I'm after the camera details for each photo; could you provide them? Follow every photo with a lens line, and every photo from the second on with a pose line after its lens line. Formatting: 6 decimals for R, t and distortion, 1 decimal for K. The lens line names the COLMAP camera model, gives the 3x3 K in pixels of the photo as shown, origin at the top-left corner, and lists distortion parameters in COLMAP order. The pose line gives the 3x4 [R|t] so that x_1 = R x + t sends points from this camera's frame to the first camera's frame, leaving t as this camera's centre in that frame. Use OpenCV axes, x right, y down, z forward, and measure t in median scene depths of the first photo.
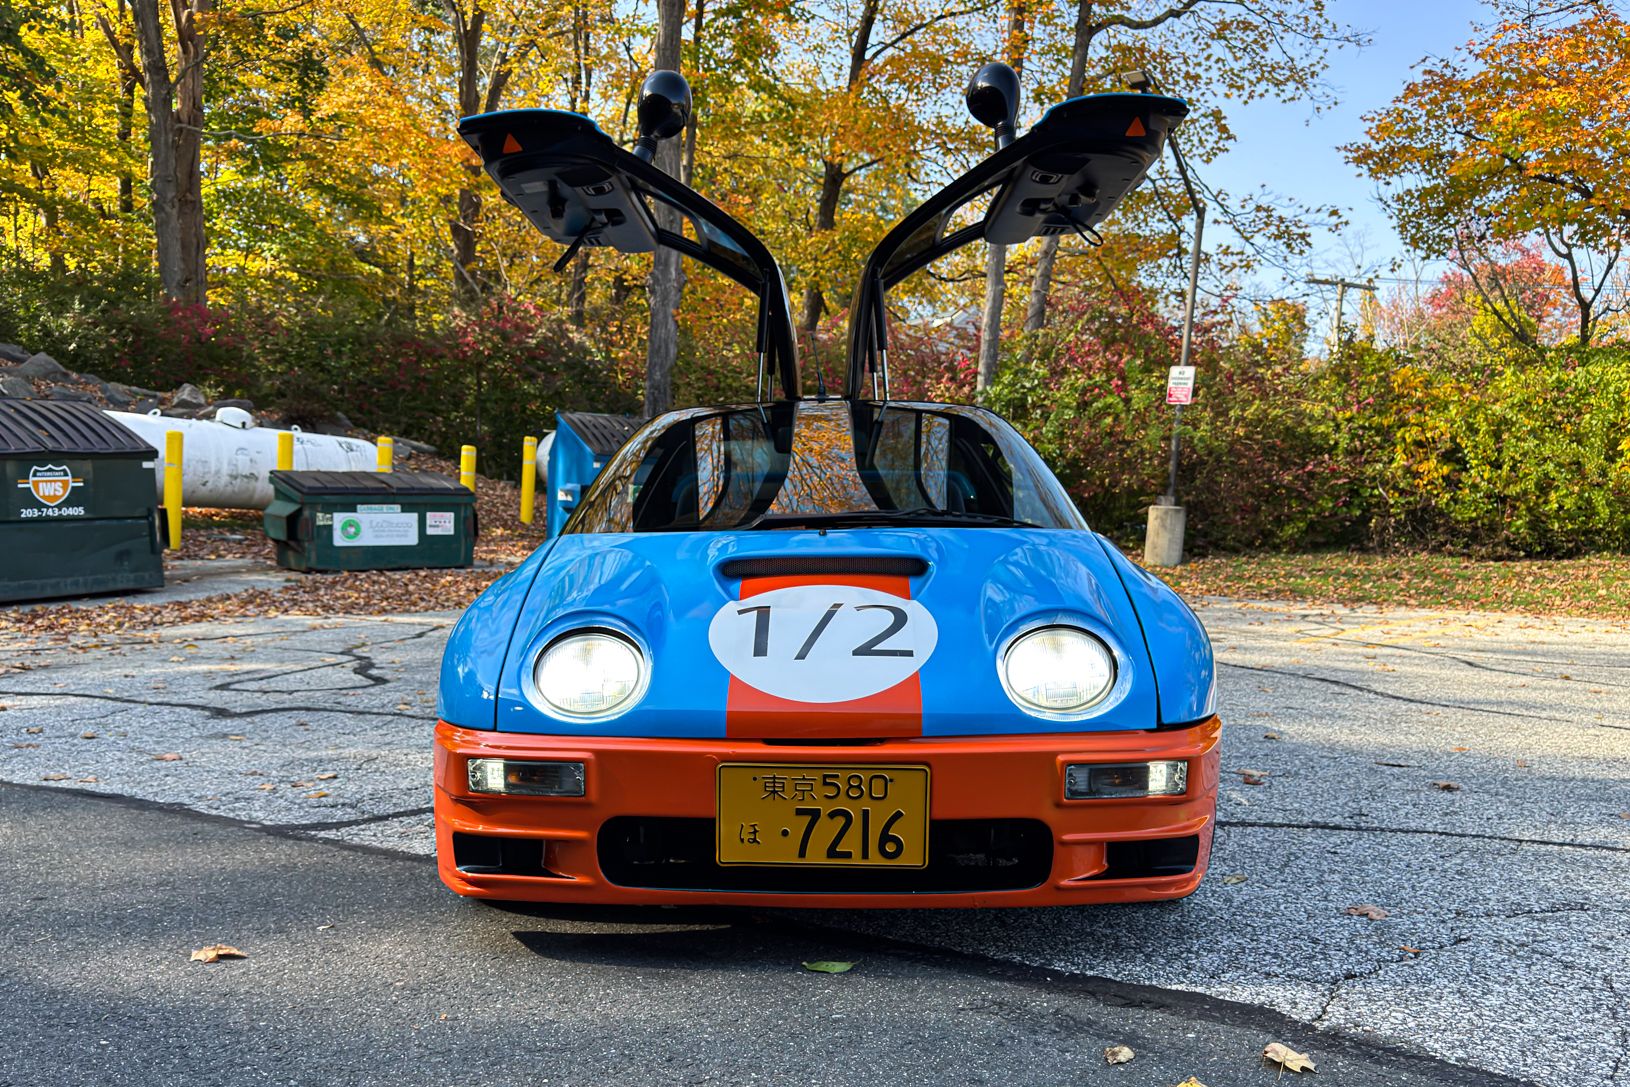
lens RADIAL K [[1489.9, 0, 734.5], [0, 1489.9, 663.6], [0, 0, 1]] dist [0.182583, -0.365052]
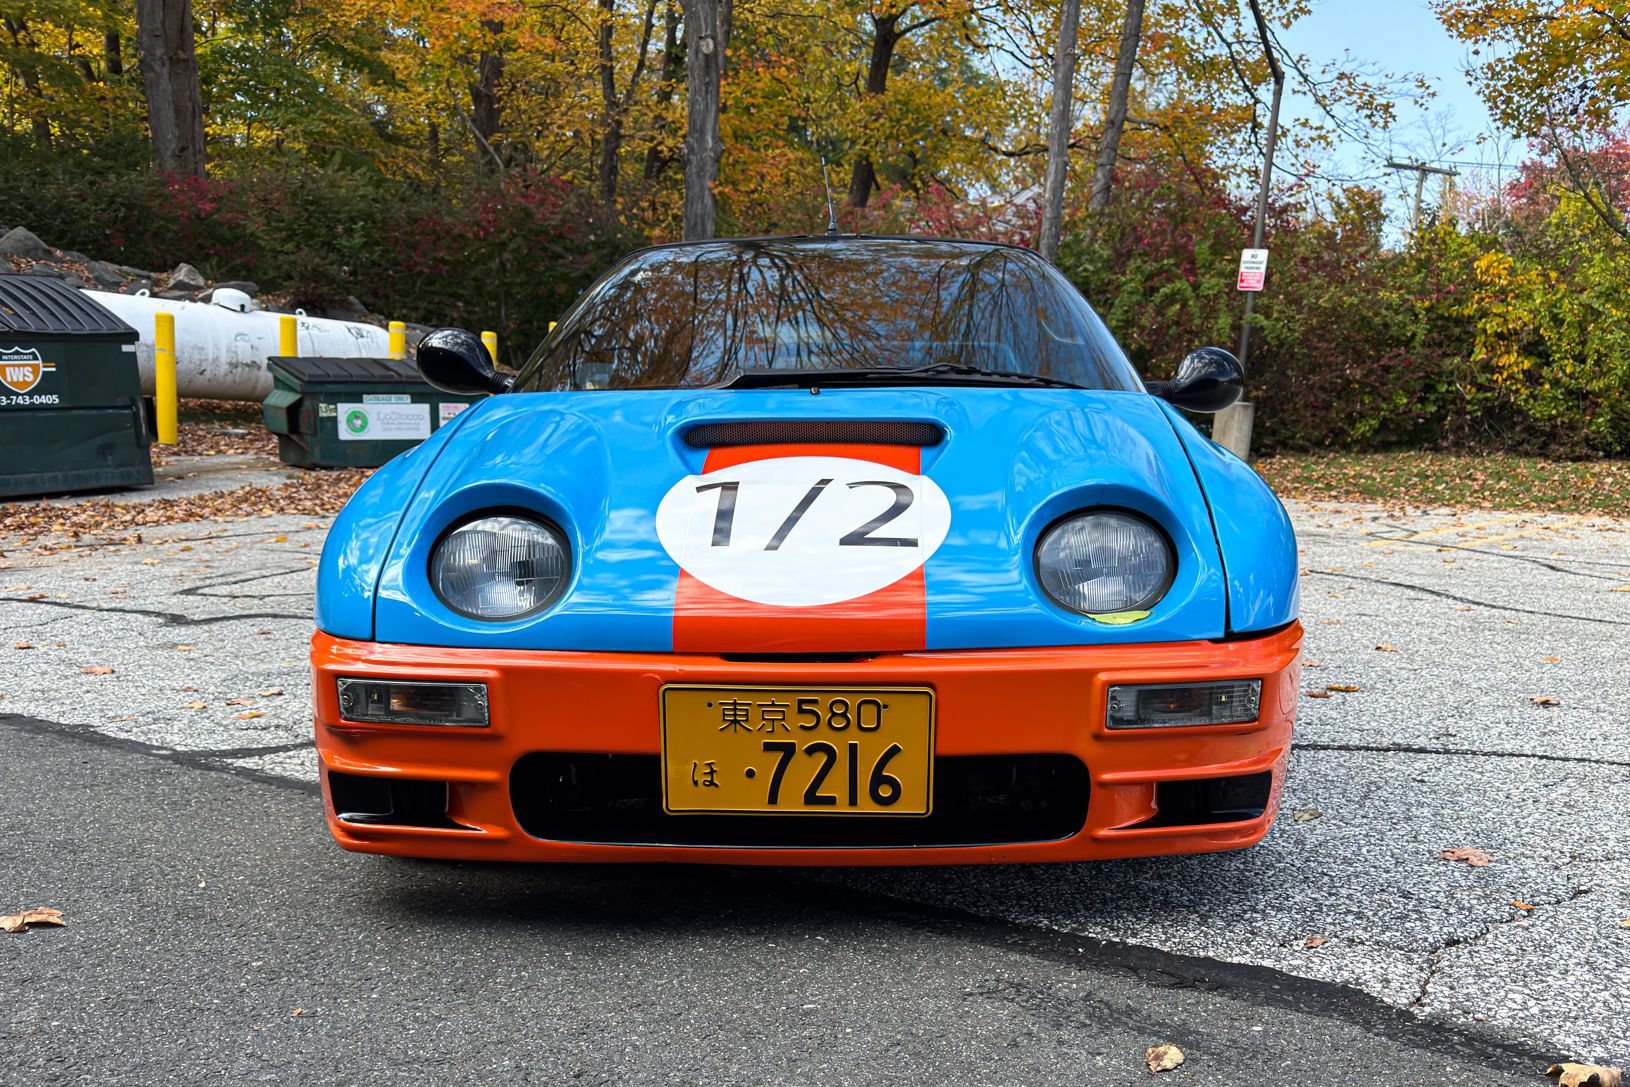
lens RADIAL K [[1386.4, 0, 852.3], [0, 1386.4, 720.8], [0, 0, 1]] dist [0.138506, -0.203012]
pose [[0.999769, -0.001588, 0.021439, 0.052303], [-0.000594, 0.994846, 0.101400, 0.008964], [-0.021489, -0.101389, 0.994615, 0.204004]]
